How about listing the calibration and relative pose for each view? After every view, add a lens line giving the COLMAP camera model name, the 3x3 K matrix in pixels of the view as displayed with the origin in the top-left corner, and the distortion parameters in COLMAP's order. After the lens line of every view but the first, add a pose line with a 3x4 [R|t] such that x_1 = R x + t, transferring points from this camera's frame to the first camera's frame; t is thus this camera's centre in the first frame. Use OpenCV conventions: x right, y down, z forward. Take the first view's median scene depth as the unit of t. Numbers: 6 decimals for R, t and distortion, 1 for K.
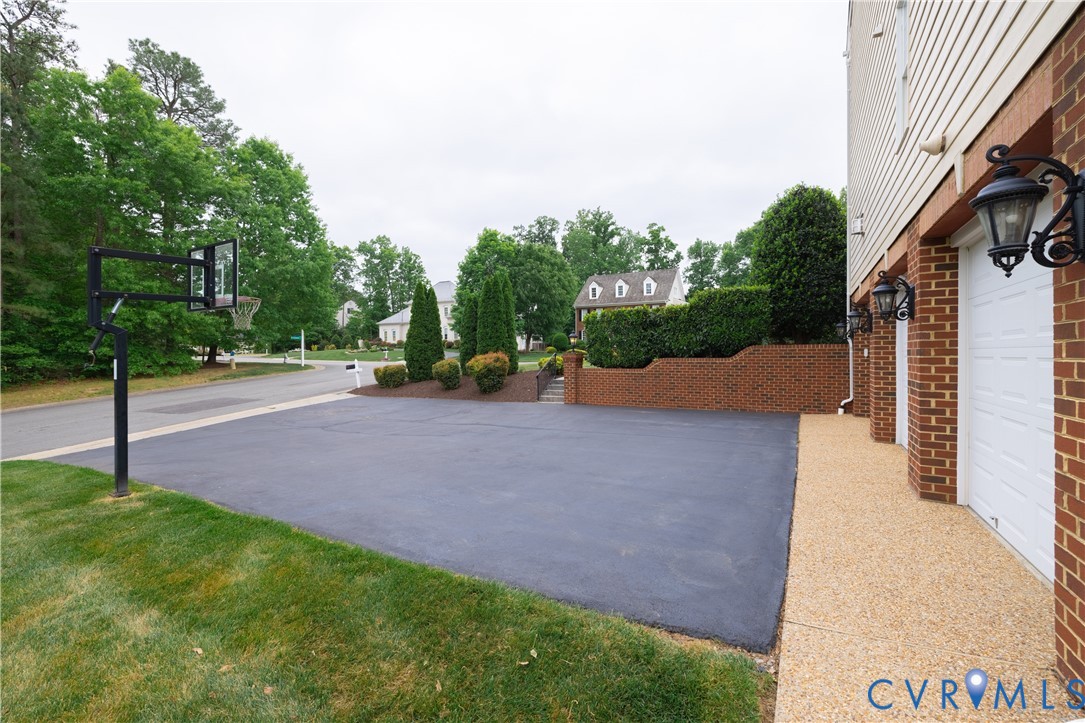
lens RADIAL K [[462.2, 0, 542.5], [0, 462.2, 361.5], [0, 0, 1]] dist [-0.000025, -0.000232]
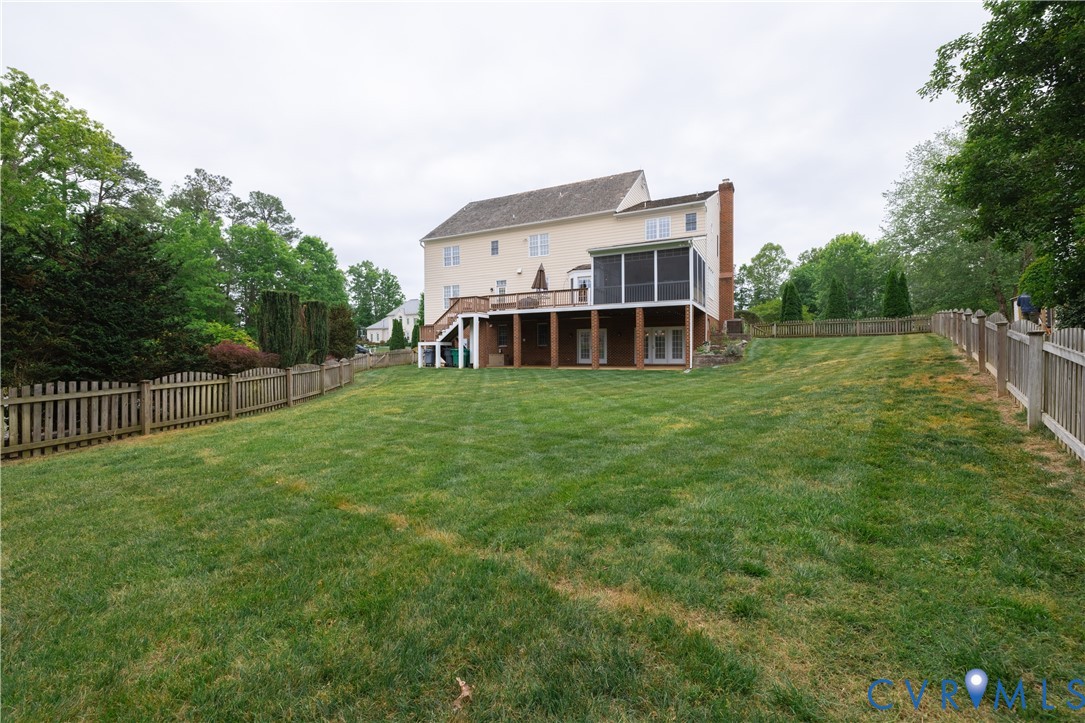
lens RADIAL K [[462.2, 0, 542.5], [0, 462.2, 361.5], [0, 0, 1]] dist [-0.000025, -0.000232]
pose [[0.998984, -0.003055, 0.044954, 0.096195], [0.003003, 0.999995, 0.001232, 0.014611], [-0.044958, -0.001096, 0.998988, -0.356246]]
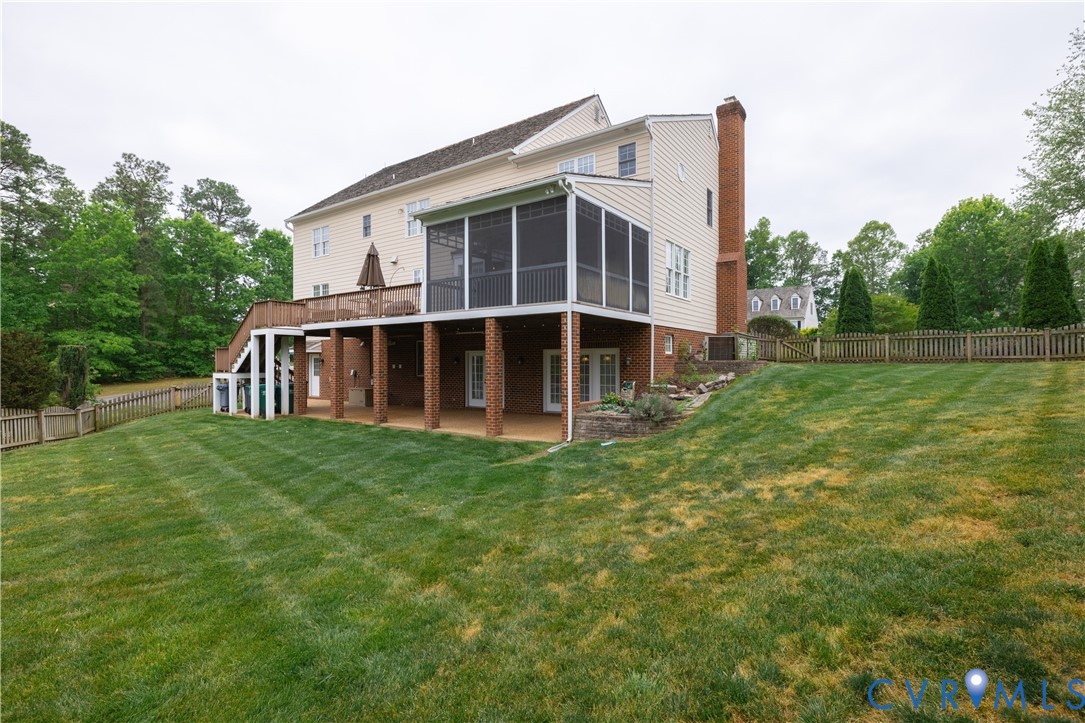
lens RADIAL K [[525.4, 0, 542.5], [0, 525.4, 361.5], [0, 0, 1]] dist [-0.010247, 0.000400]
pose [[0.995877, -0.002273, -0.090681, 0.180673], [0.000785, 0.999864, -0.016443, 0.001886], [0.090706, 0.016304, 0.995744, -0.263141]]
